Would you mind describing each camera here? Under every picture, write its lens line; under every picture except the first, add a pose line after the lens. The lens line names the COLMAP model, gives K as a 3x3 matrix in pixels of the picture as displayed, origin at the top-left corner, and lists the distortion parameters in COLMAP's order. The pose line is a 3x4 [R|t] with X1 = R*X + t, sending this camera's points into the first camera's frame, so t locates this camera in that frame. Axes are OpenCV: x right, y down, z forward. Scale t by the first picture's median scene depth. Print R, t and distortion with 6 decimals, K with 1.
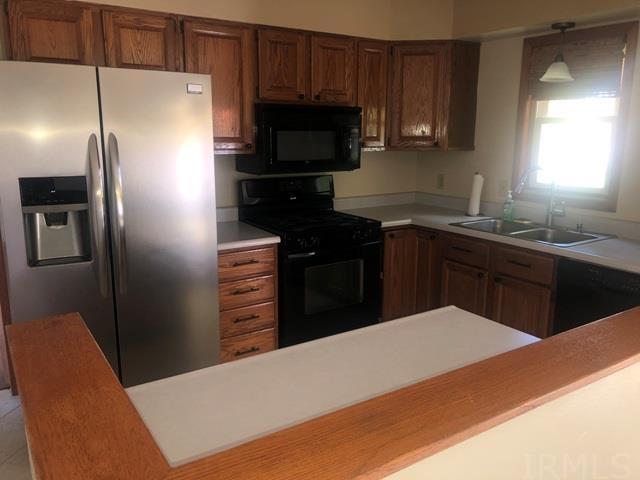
lens RADIAL K [[529.0, 0, 320.4], [0, 529.0, 238.6], [0, 0, 1]] dist [0.018274, 0.003352]
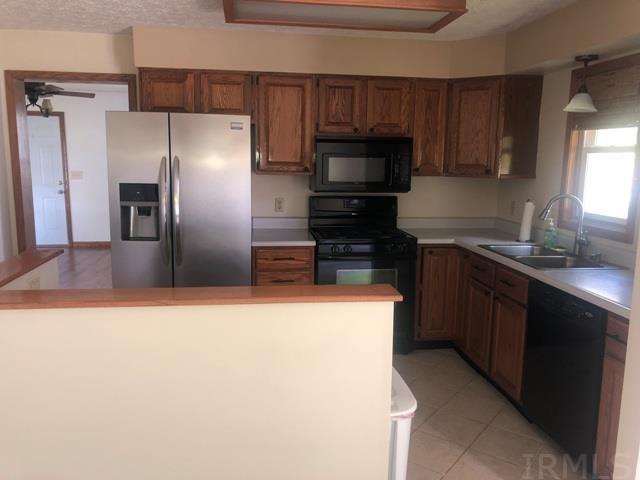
lens RADIAL K [[529.0, 0, 320.0], [0, 529.0, 241.3], [0, 0, 1]] dist [0.018274, 0.003352]
pose [[0.899972, 0.079222, -0.428689, 0.436015], [-0.100759, 0.994524, -0.027741, 0.028199], [0.424144, 0.068160, 0.903026, -0.110779]]
